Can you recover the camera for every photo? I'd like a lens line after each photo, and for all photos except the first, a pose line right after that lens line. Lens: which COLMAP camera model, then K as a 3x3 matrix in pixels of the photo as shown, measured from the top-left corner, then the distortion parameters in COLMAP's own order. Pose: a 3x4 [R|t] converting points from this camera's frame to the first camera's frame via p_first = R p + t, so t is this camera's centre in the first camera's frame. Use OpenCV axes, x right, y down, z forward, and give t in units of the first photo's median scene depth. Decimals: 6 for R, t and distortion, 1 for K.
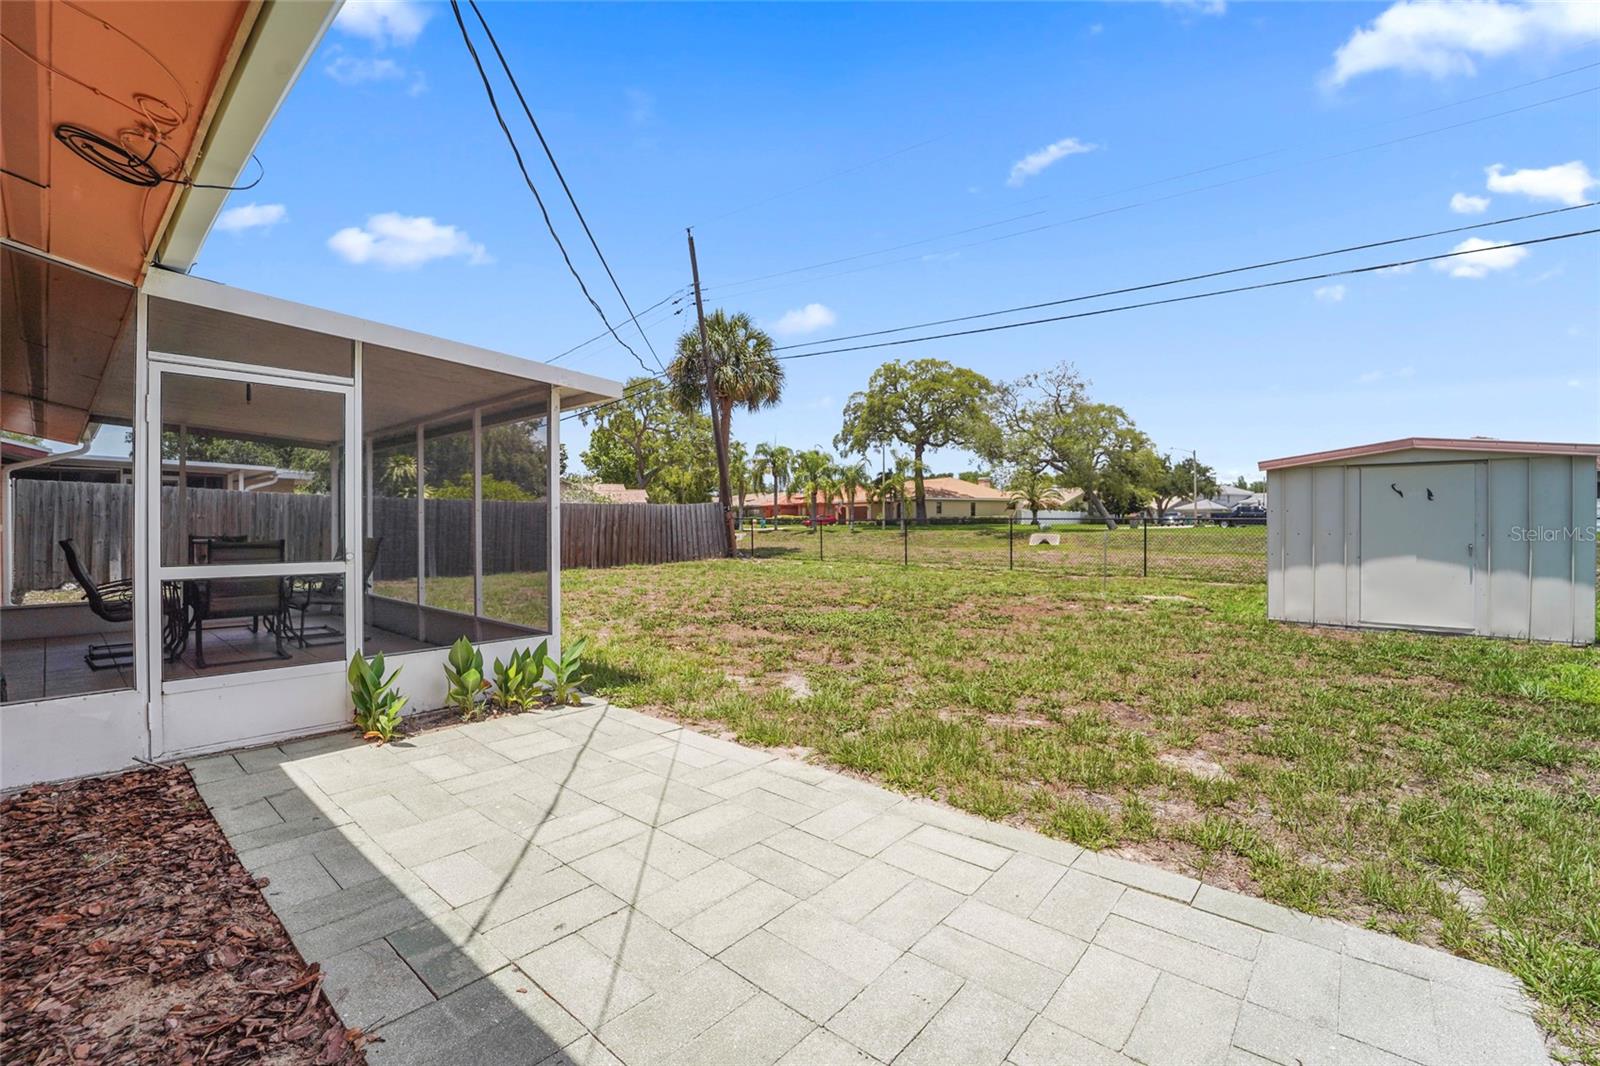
lens RADIAL K [[668.4, 0, 807.3], [0, 668.4, 519.3], [0, 0, 1]] dist [-0.024455, 0.007858]
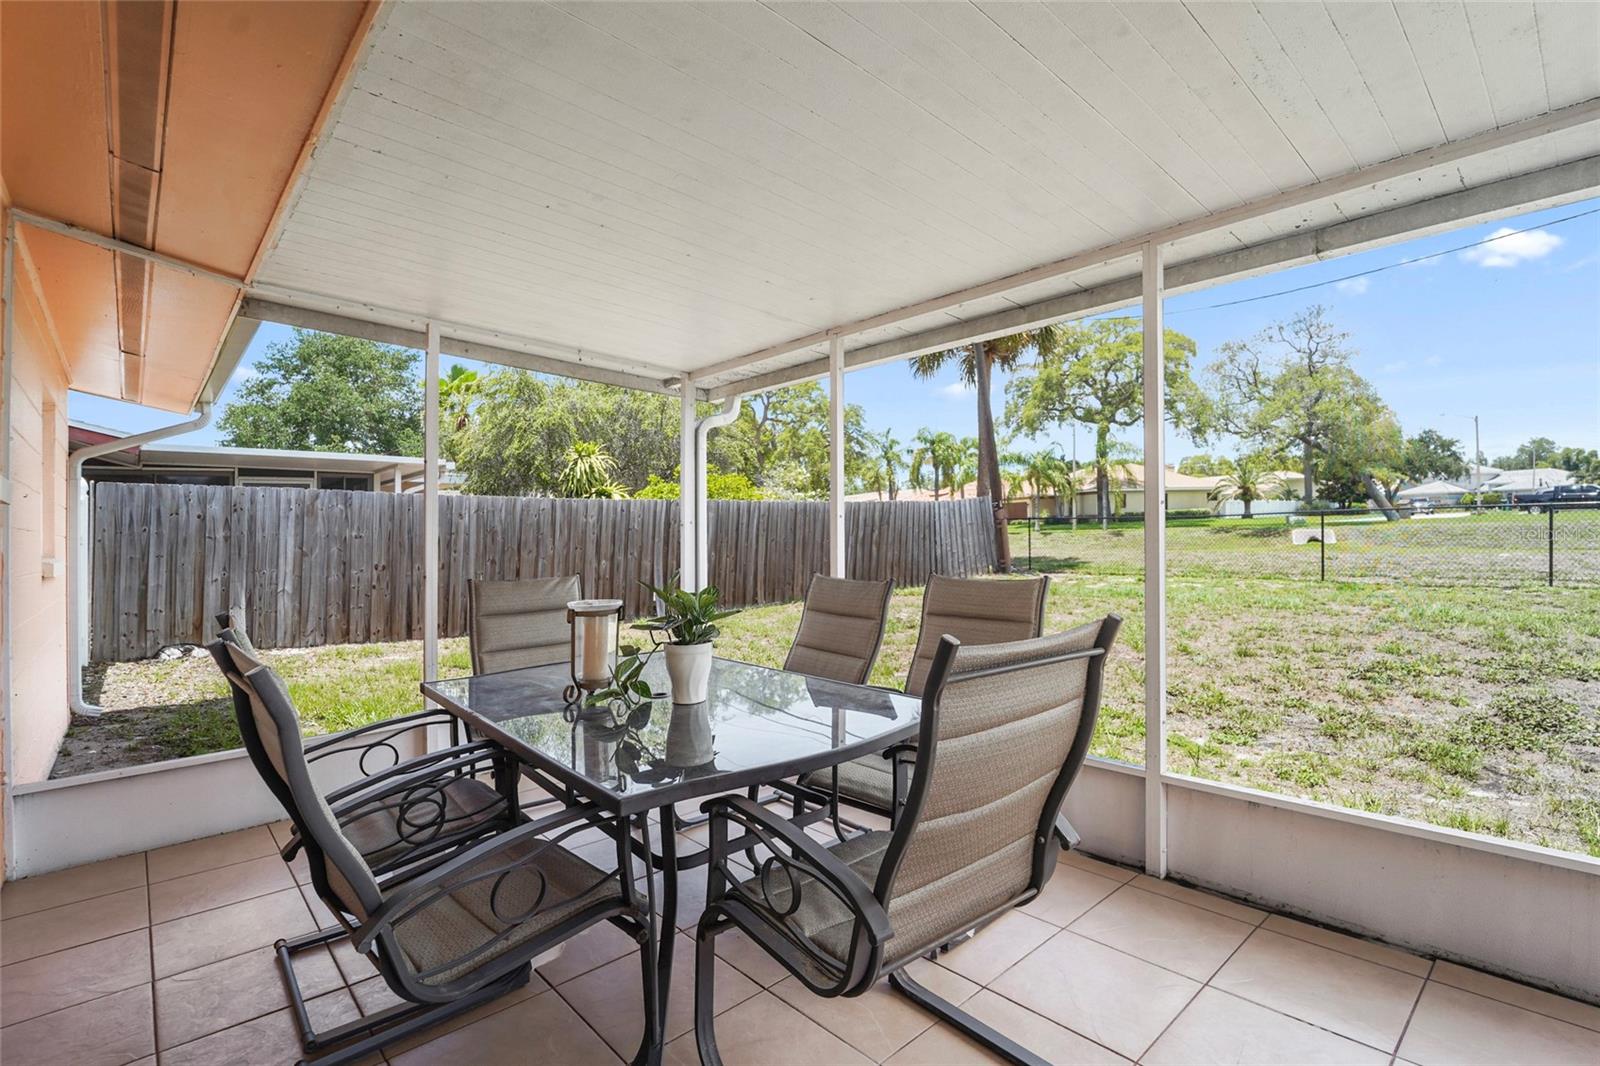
lens RADIAL K [[748.4, 0, 835.4], [0, 748.4, 495.2], [0, 0, 1]] dist [-0.003356, -0.000052]
pose [[0.994683, -0.031895, -0.097921, -0.250070], [0.028392, 0.998913, -0.036956, -0.001748], [0.098994, 0.033979, 0.994508, 0.208449]]
